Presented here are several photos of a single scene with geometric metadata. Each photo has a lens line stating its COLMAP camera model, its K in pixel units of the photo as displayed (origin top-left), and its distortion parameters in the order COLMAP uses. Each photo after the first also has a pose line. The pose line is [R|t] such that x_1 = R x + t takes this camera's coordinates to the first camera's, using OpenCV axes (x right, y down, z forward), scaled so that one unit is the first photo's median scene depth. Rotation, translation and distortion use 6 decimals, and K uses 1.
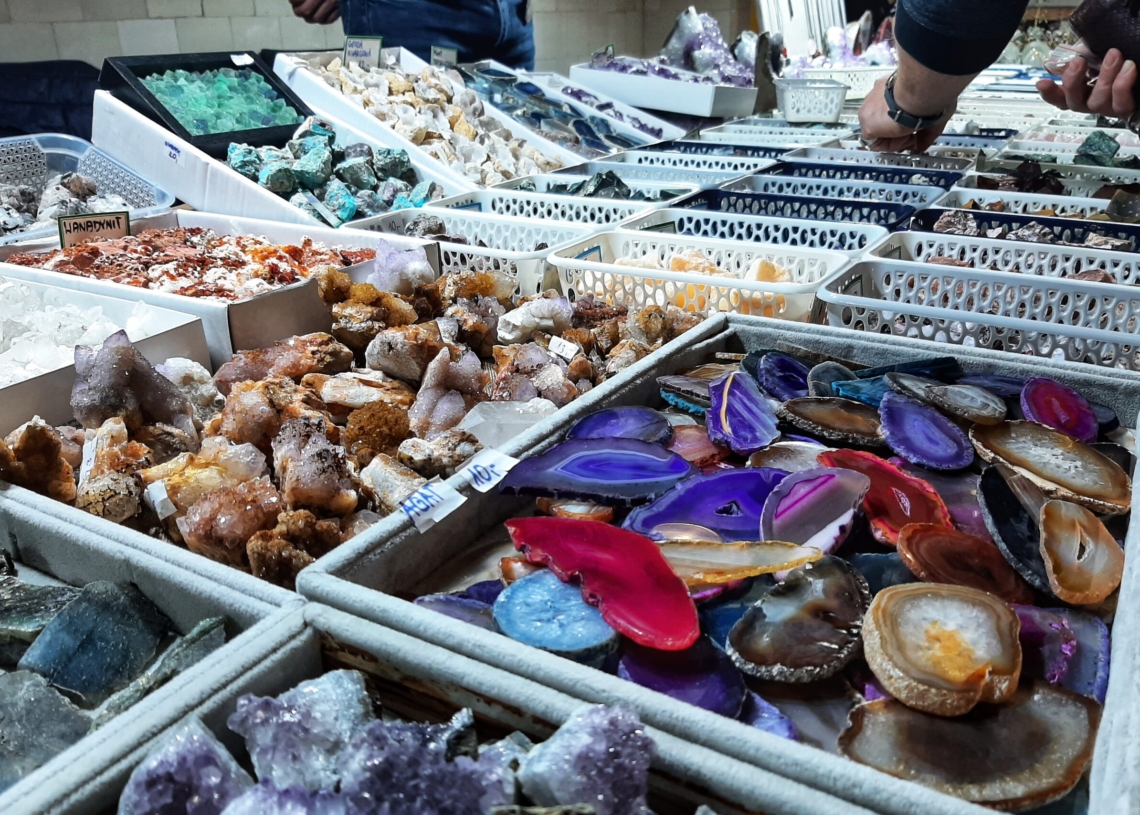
lens RADIAL K [[981.9, 0, 570.0], [0, 981.9, 407.5], [0, 0, 1]] dist [-0.009679, -0.007448]
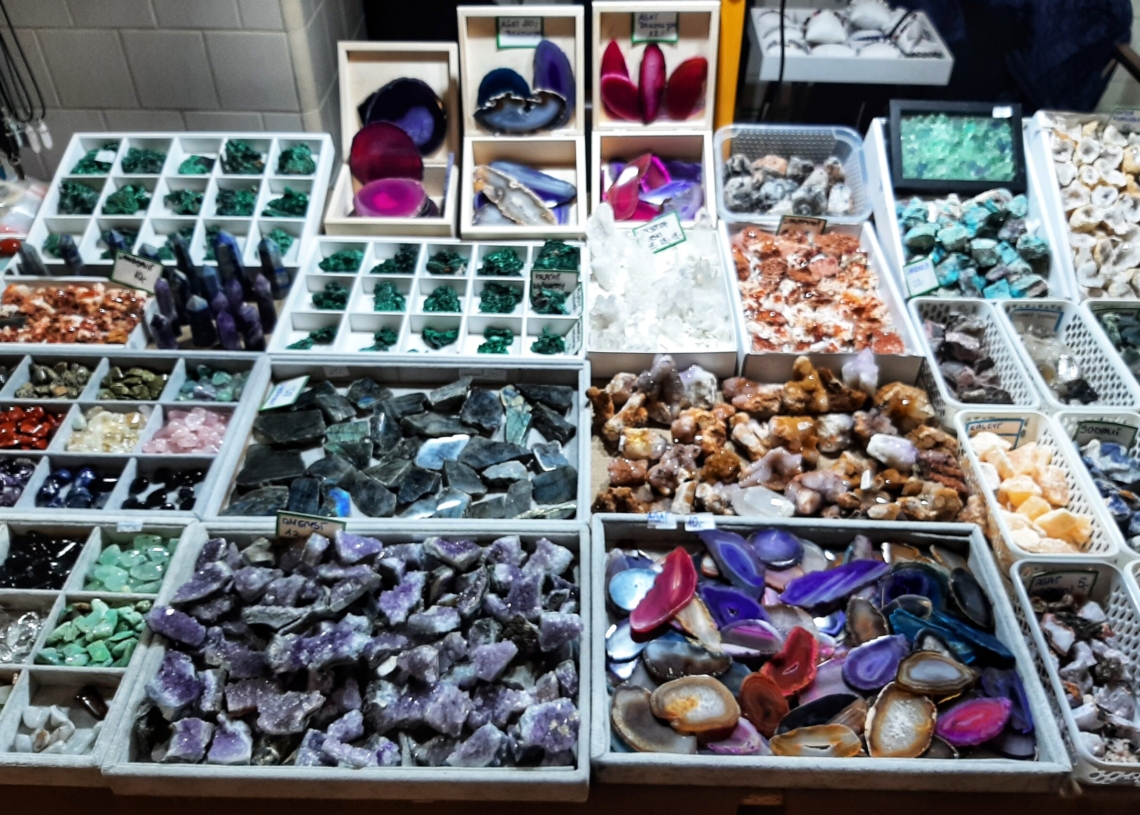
lens RADIAL K [[981.9, 0, 570.0], [0, 981.9, 407.5], [0, 0, 1]] dist [-0.009679, -0.007448]
pose [[0.494667, 0.579142, -0.647996, 1.093979], [-0.343204, 0.815183, 0.466570, -1.119313], [0.798446, -0.008403, 0.602008, -0.593844]]
